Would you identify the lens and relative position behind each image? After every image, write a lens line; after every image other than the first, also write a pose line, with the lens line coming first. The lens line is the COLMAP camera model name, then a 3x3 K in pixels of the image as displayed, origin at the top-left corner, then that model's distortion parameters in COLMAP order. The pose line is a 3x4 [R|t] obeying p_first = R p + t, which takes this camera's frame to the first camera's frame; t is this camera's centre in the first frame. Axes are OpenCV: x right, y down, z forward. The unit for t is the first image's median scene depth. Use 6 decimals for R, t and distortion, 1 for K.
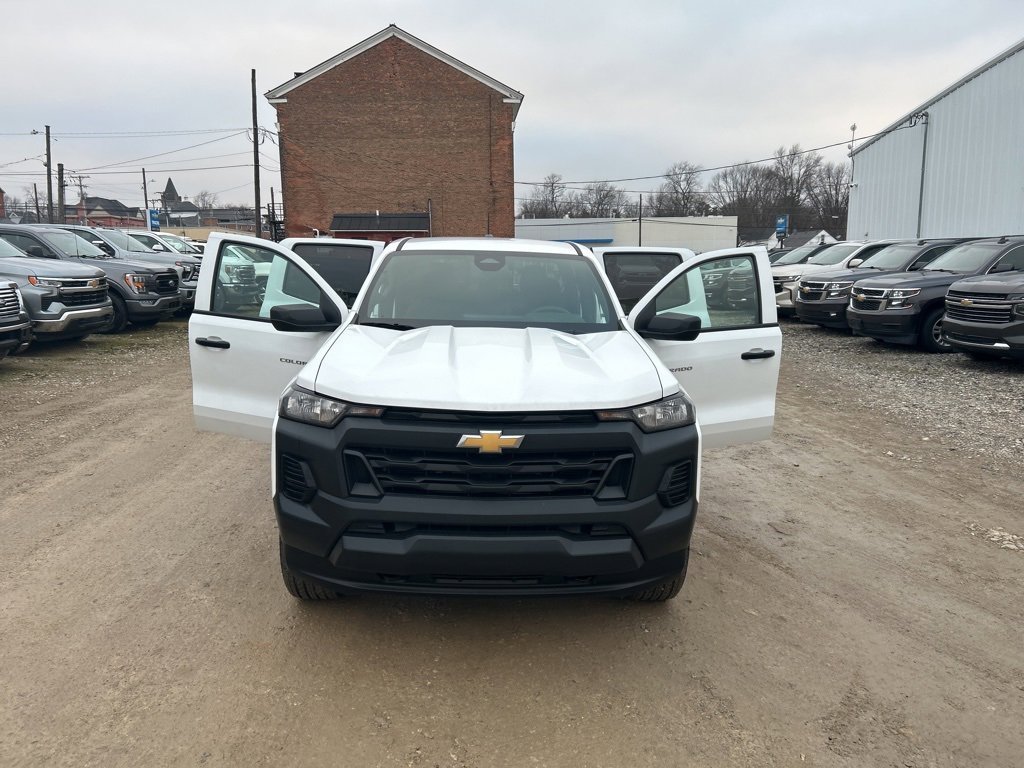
lens RADIAL K [[766.6, 0, 508.2], [0, 766.6, 398.8], [0, 0, 1]] dist [0.058098, -0.059300]
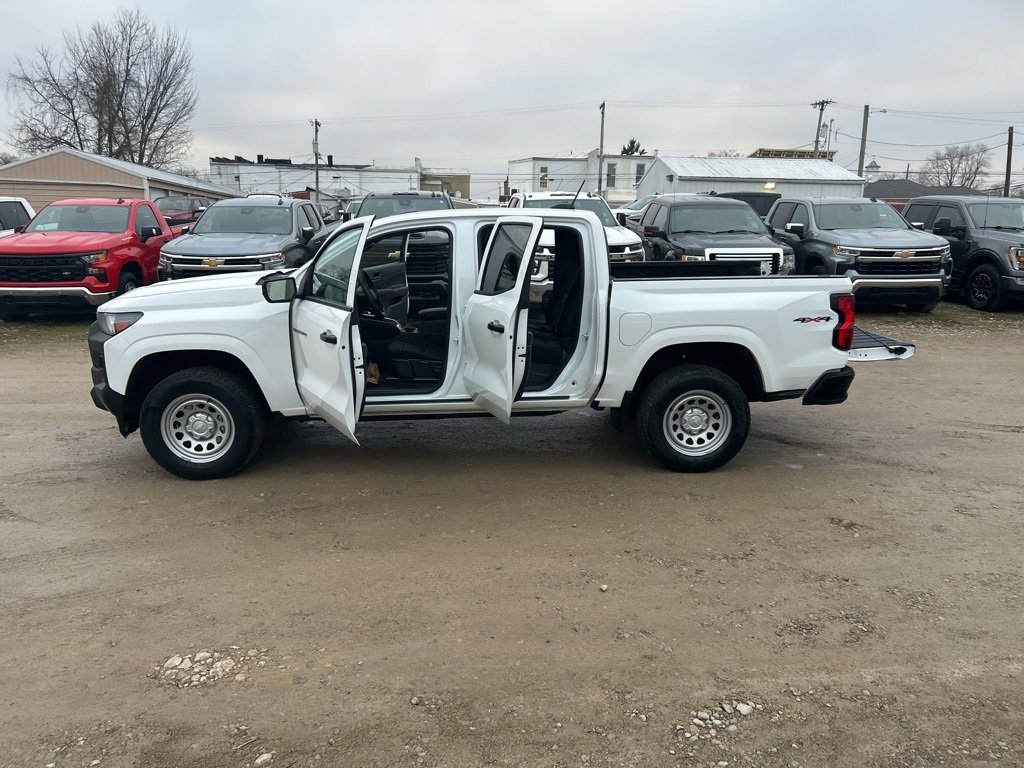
lens RADIAL K [[766.6, 0, 509.9], [0, 766.6, 385.7], [0, 0, 1]] dist [0.058098, -0.059300]
pose [[0.031110, 0.205015, -0.978264, 0.919976], [-0.187514, 0.962557, 0.195760, -0.164820], [0.981769, 0.177348, 0.068388, 0.876121]]
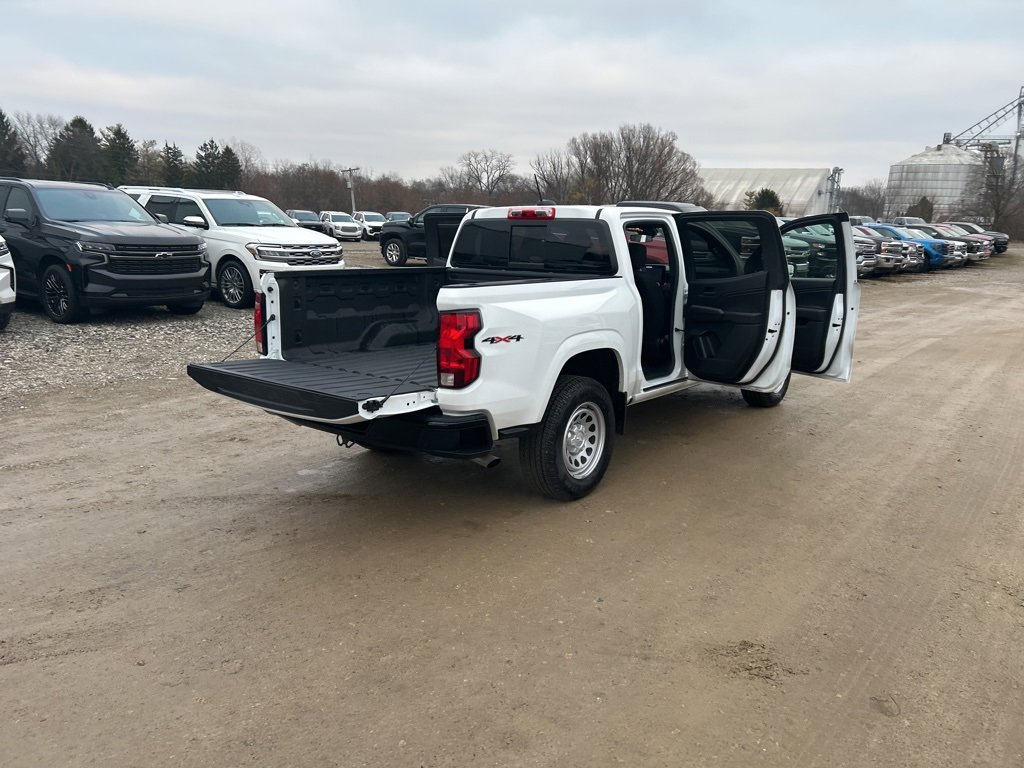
lens RADIAL K [[766.6, 0, 510.2], [0, 766.6, 386.1], [0, 0, 1]] dist [0.058098, -0.059300]
pose [[-0.766867, -0.163200, 0.620710, -0.576589], [0.086636, 0.931955, 0.352070, -0.322290], [-0.635932, 0.323767, -0.700547, 1.679838]]
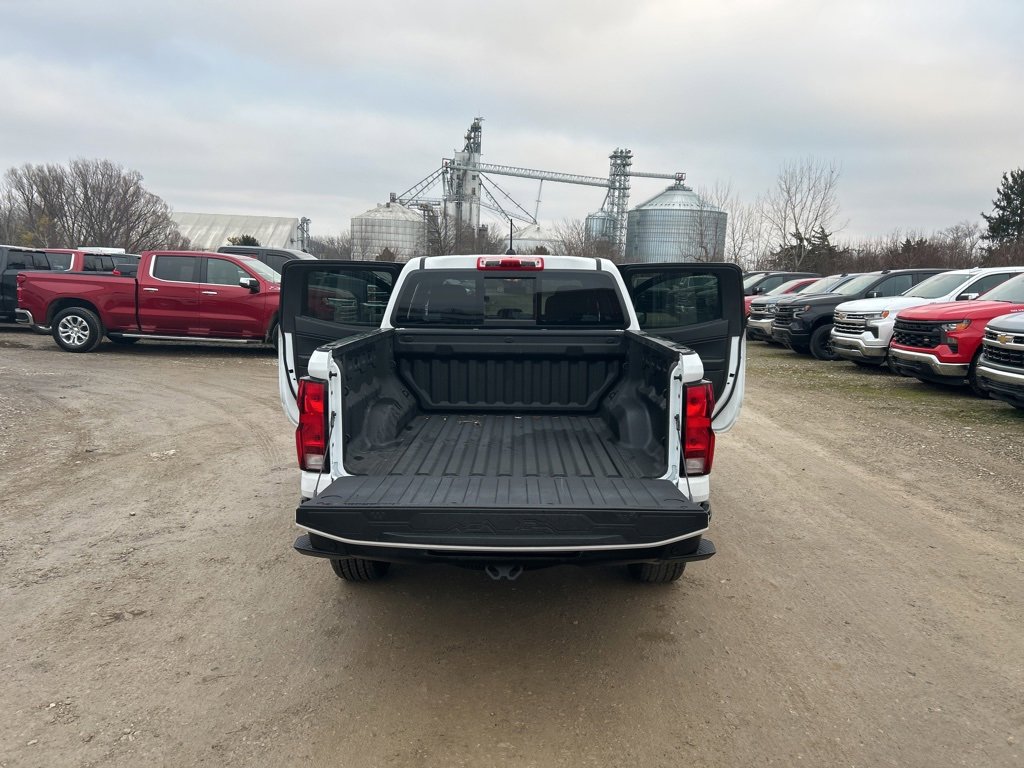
lens RADIAL K [[766.6, 0, 509.6], [0, 766.6, 389.6], [0, 0, 1]] dist [0.058098, -0.059300]
pose [[-0.998509, -0.037979, 0.039209, -0.058963], [-0.023284, 0.945988, 0.323364, -0.323194], [-0.049372, 0.321969, -0.945462, 1.747042]]
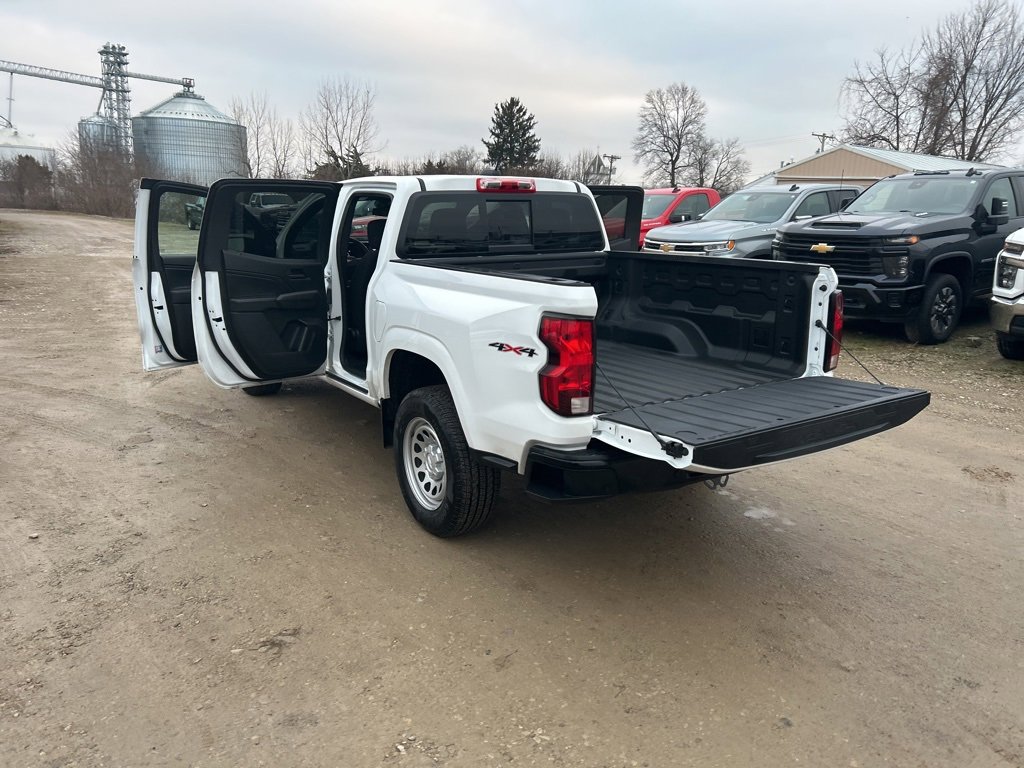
lens RADIAL K [[766.6, 0, 508.4], [0, 766.6, 383.7], [0, 0, 1]] dist [0.058098, -0.059300]
pose [[-0.854986, 0.093490, -0.510155, 0.359913], [-0.119727, 0.921476, 0.369523, -0.292908], [0.504642, 0.377016, -0.776656, 1.629692]]
